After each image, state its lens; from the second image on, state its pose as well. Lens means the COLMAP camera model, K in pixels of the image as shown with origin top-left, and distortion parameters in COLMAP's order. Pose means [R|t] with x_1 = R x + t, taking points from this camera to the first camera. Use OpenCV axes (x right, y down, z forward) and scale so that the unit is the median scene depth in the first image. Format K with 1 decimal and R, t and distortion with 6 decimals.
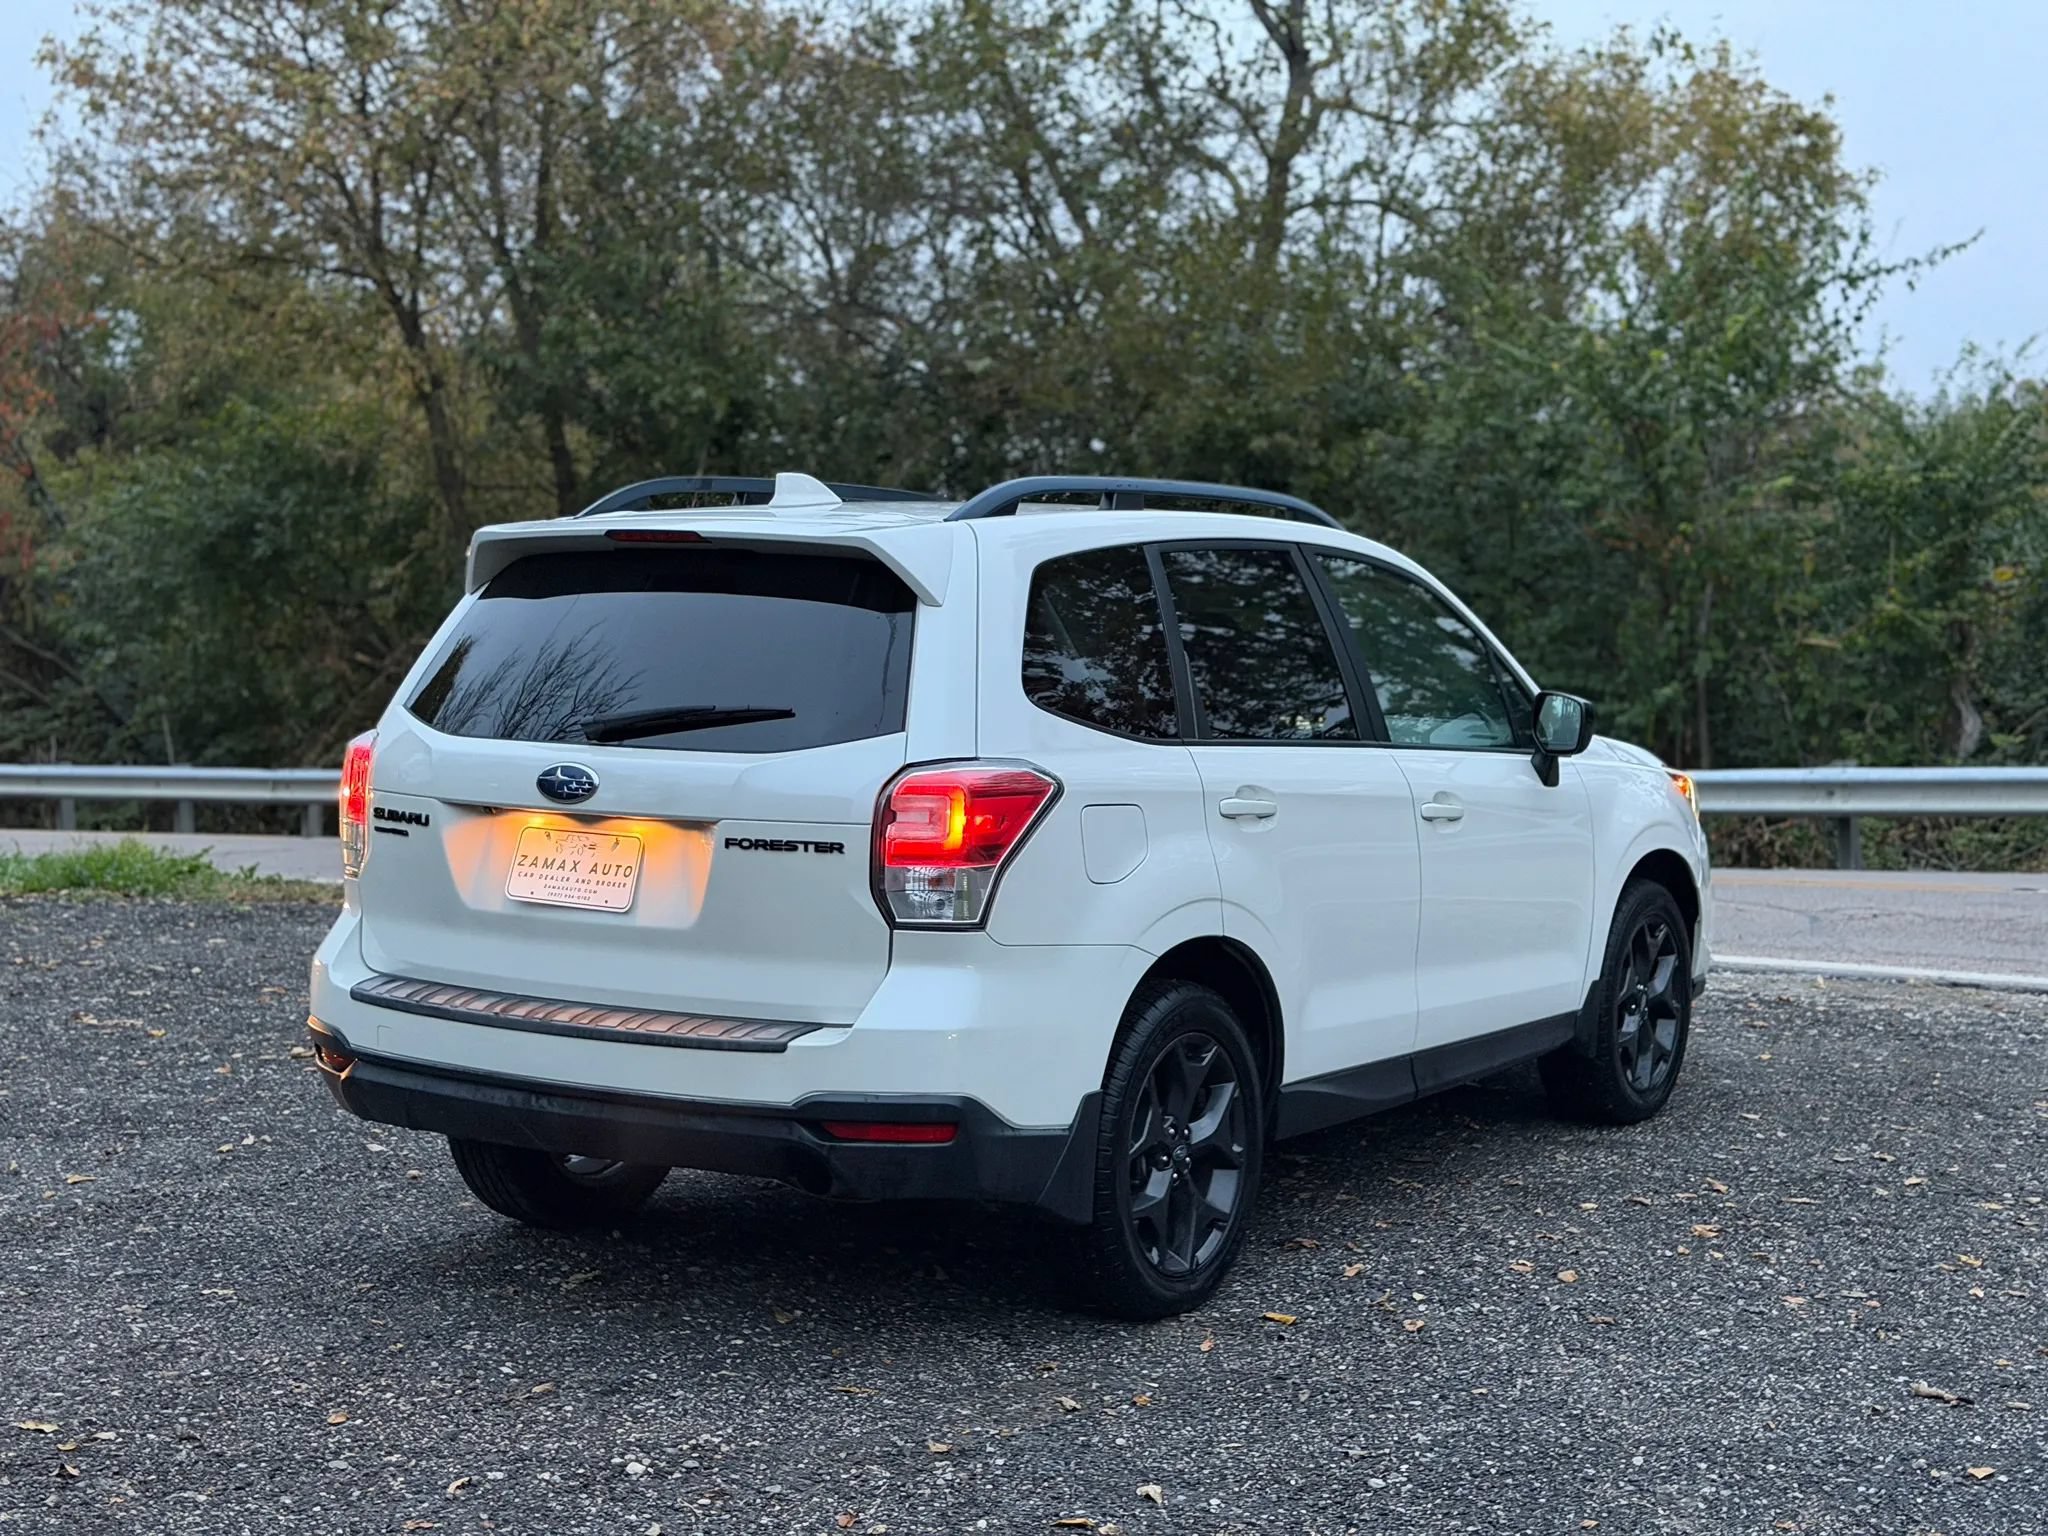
lens RADIAL K [[2869.0, 0, 1035.9], [0, 2869.0, 771.1], [0, 0, 1]] dist [0.119666, 0.000000]
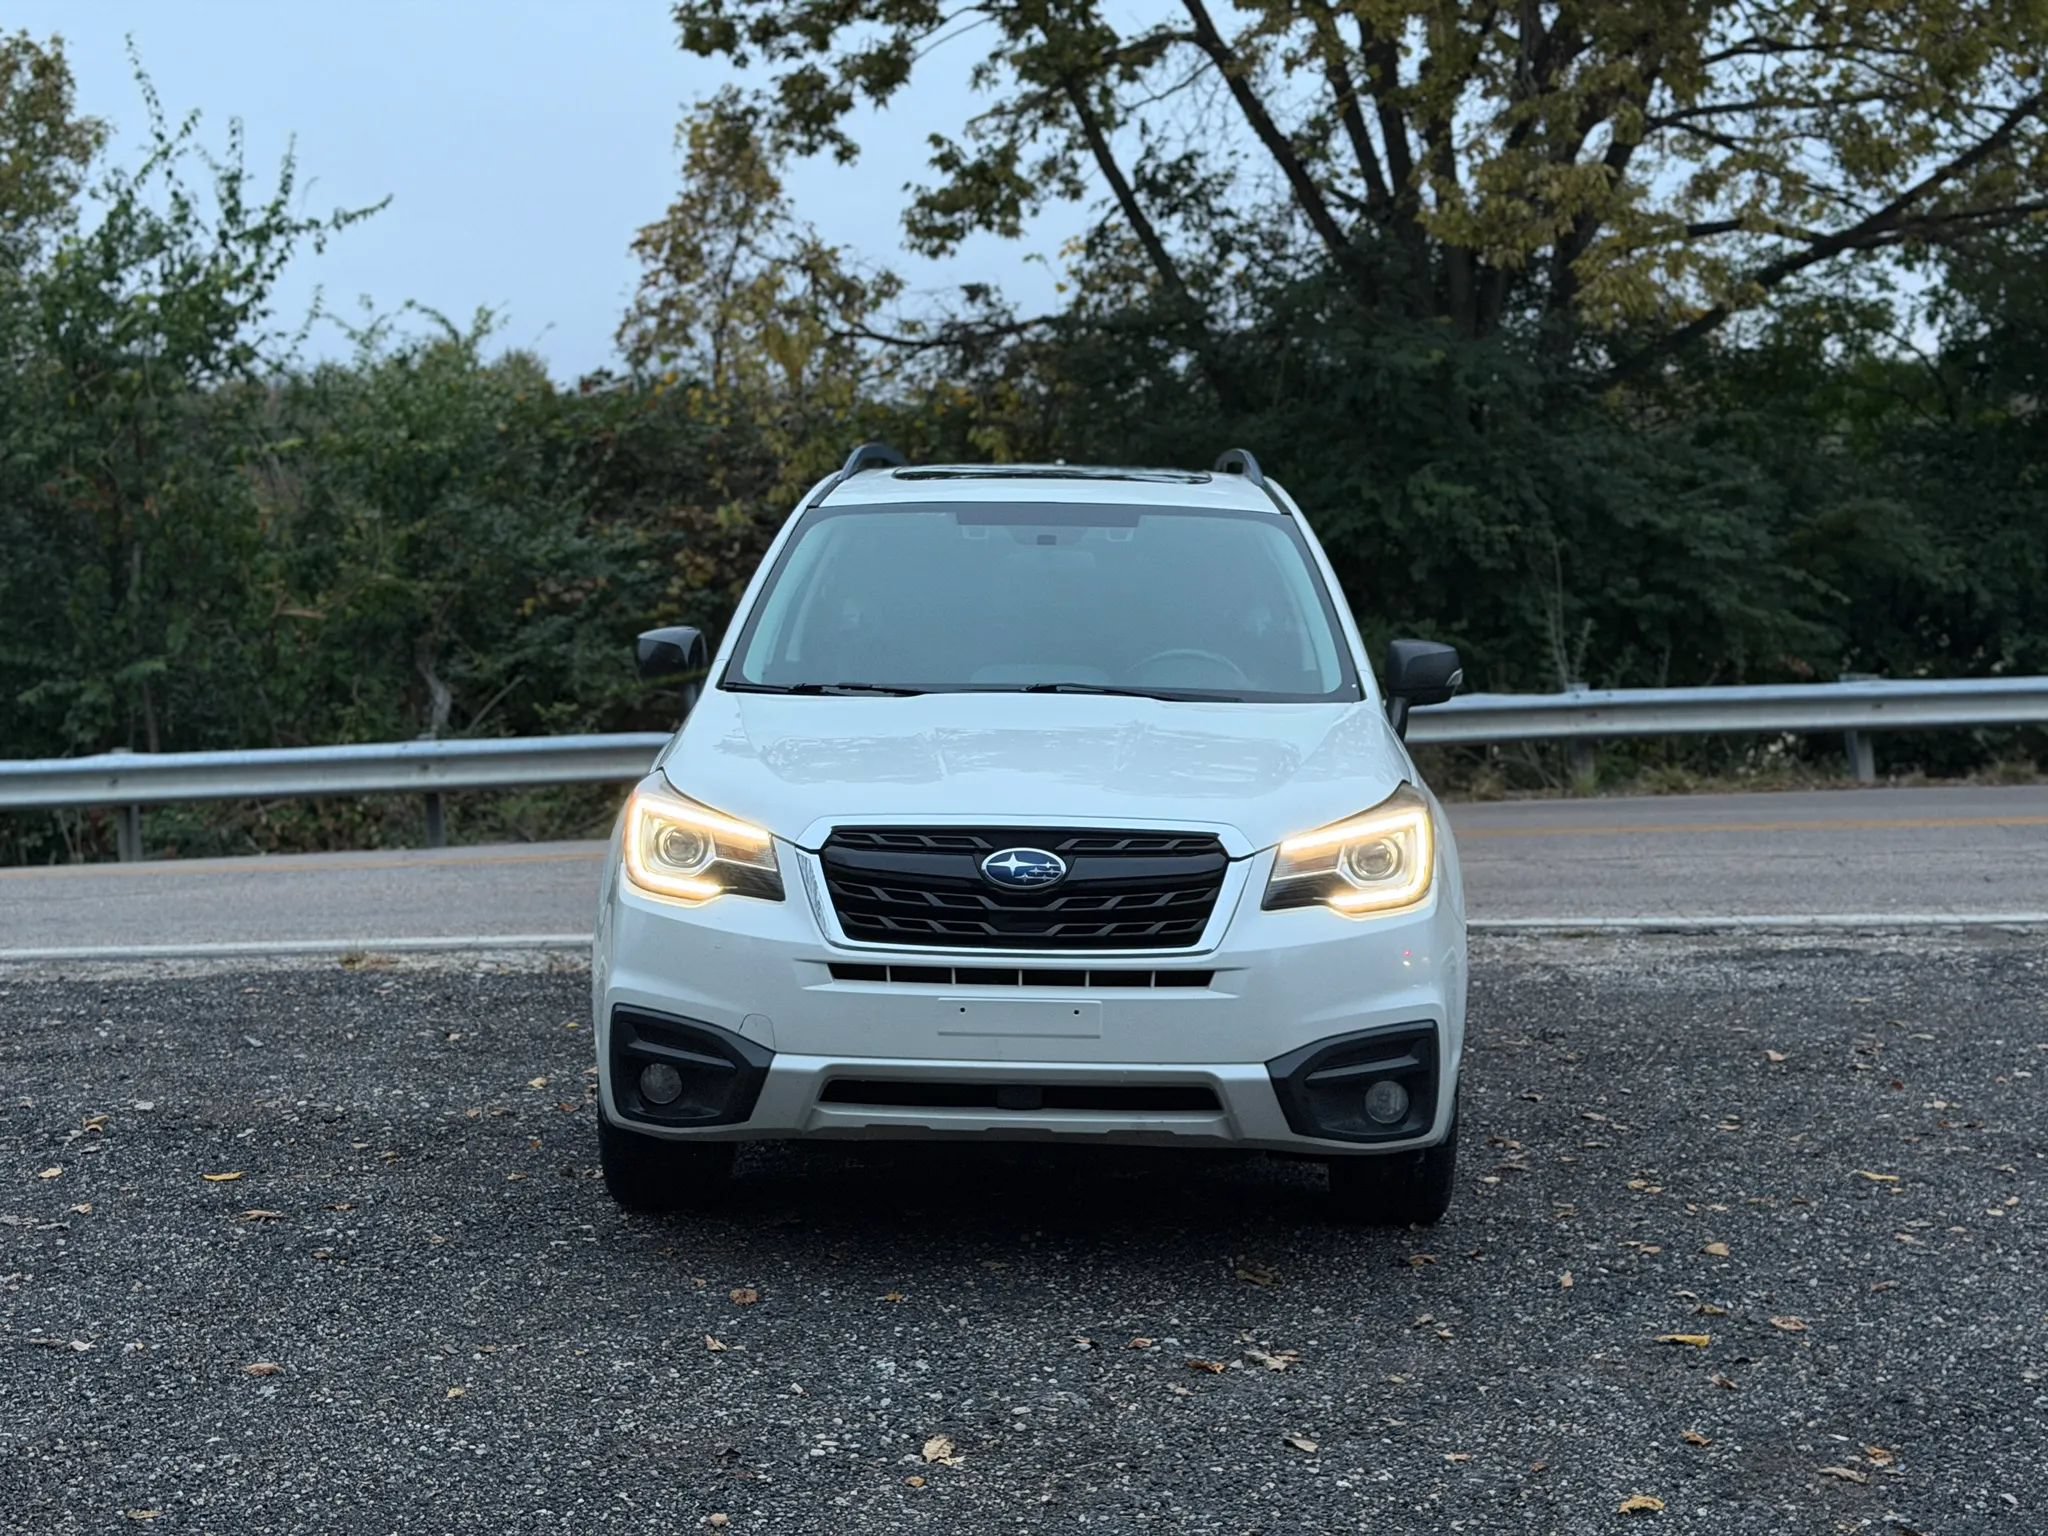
lens RADIAL K [[2869.0, 0, 1003.5], [0, 2869.0, 763.9], [0, 0, 1]] dist [0.119666, 0.000000]
pose [[0.763434, -0.038407, 0.644743, -0.569269], [0.036365, 0.999203, 0.016462, -0.006831], [-0.644861, 0.010878, 0.764222, 0.408041]]
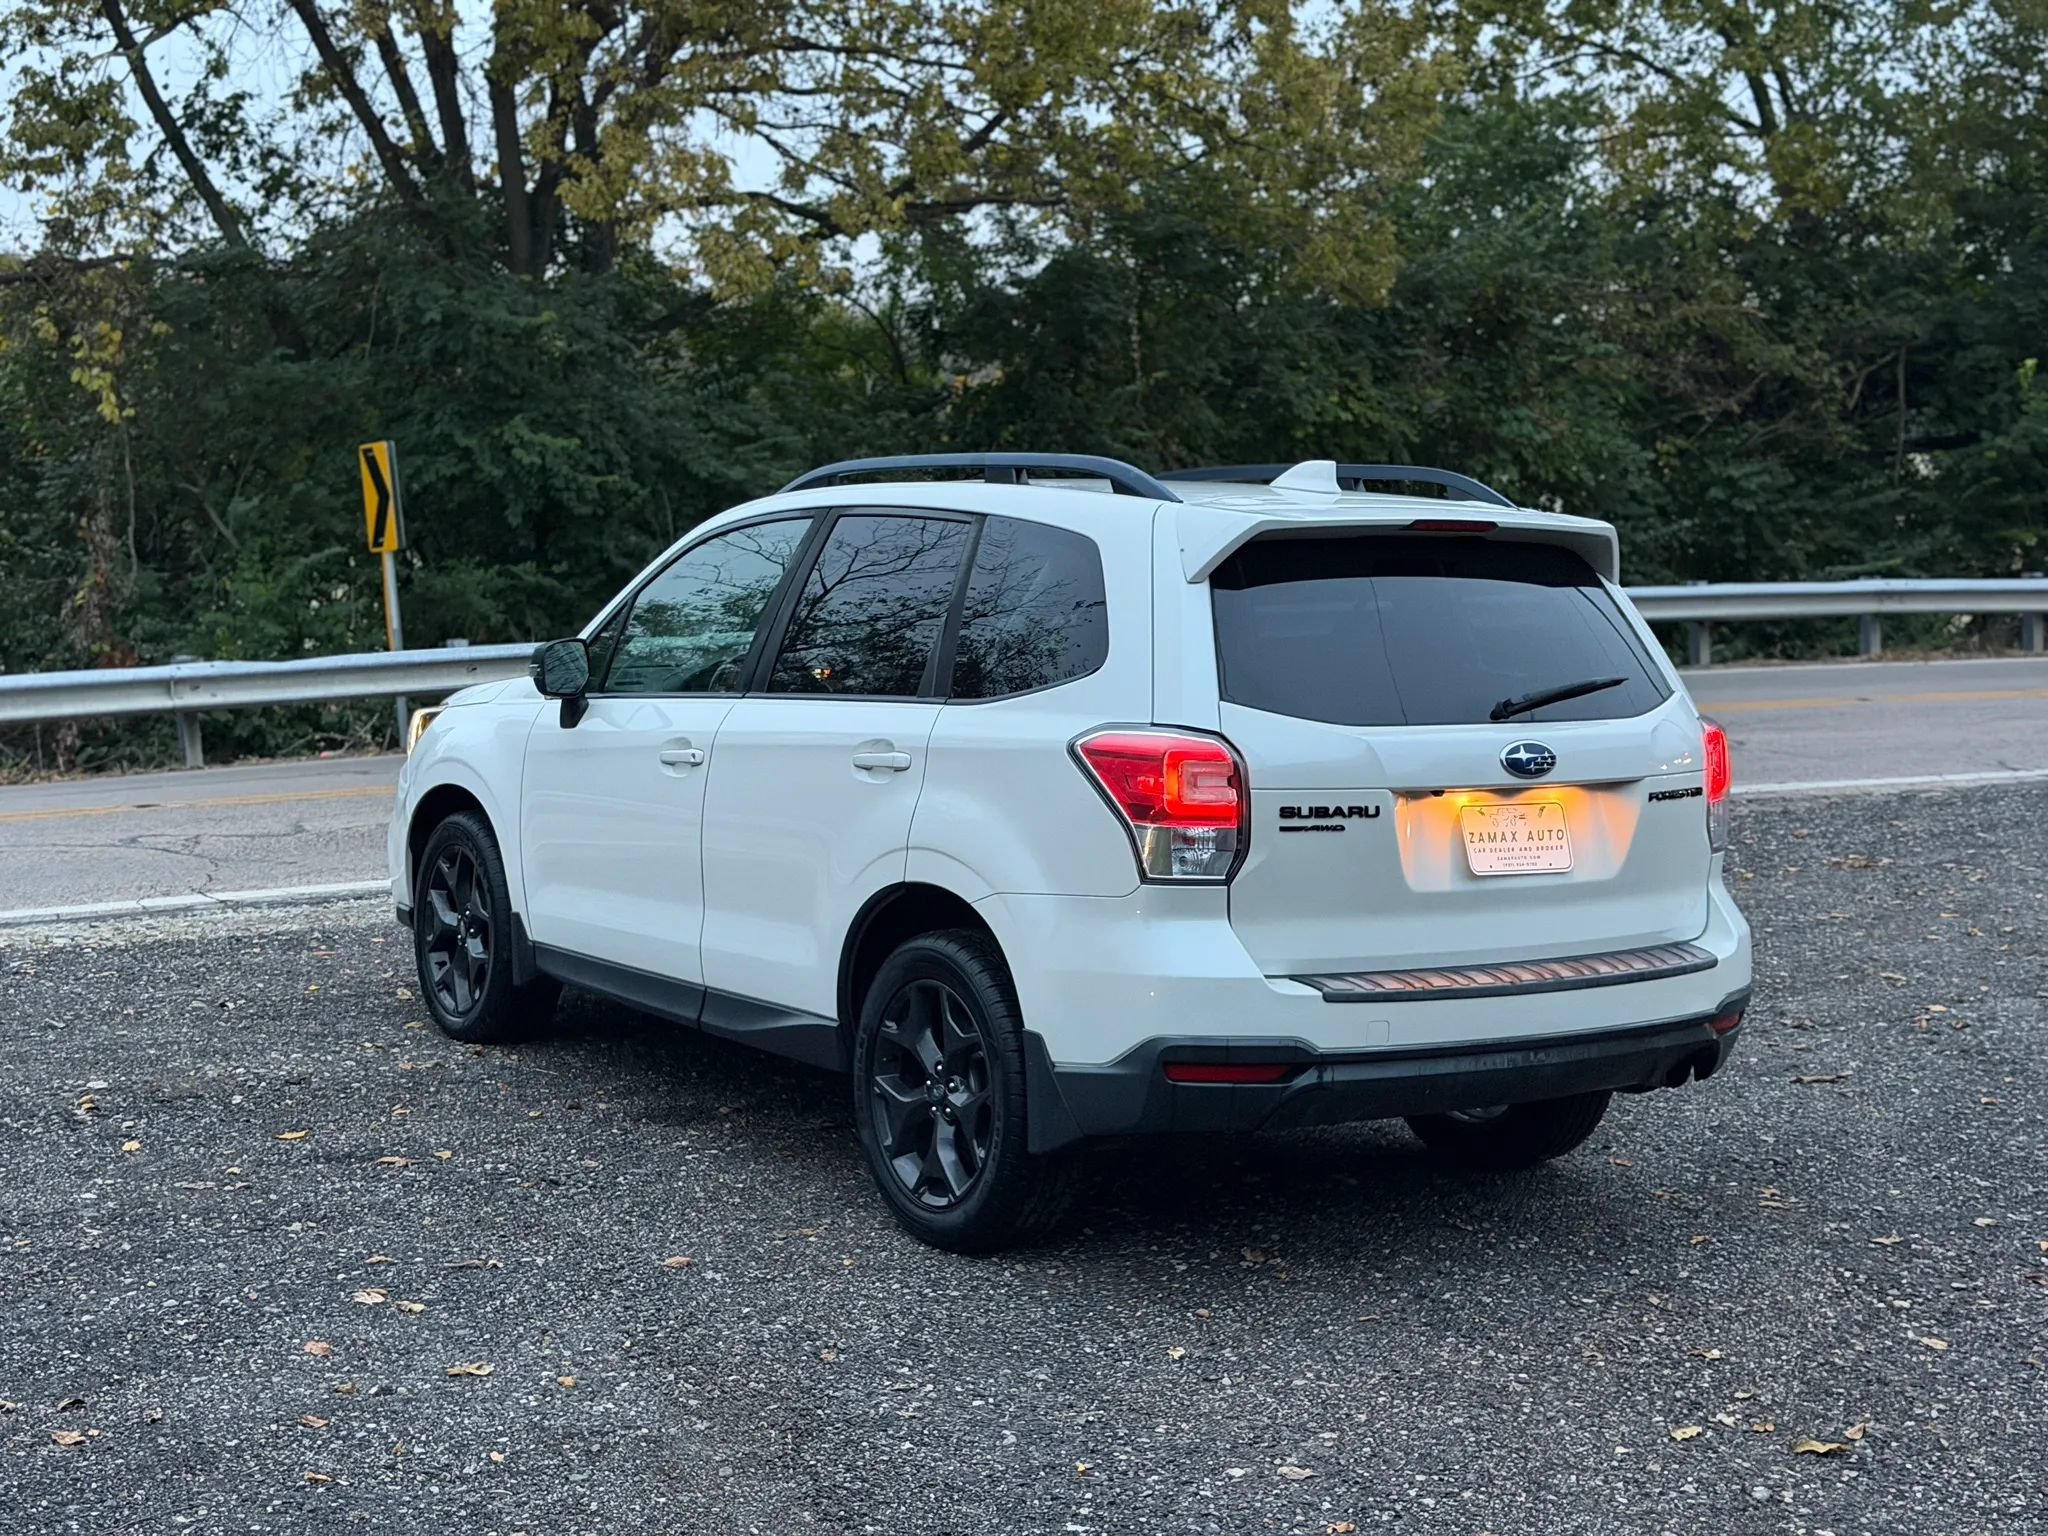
lens RADIAL K [[2869.0, 0, 1024.7], [0, 2869.0, 772.1], [0, 0, 1]] dist [0.119666, 0.000000]
pose [[0.409650, -0.085150, 0.908260, -1.027137], [0.049191, 0.996247, 0.071213, -0.064933], [-0.910916, 0.015506, 0.412301, 0.614994]]
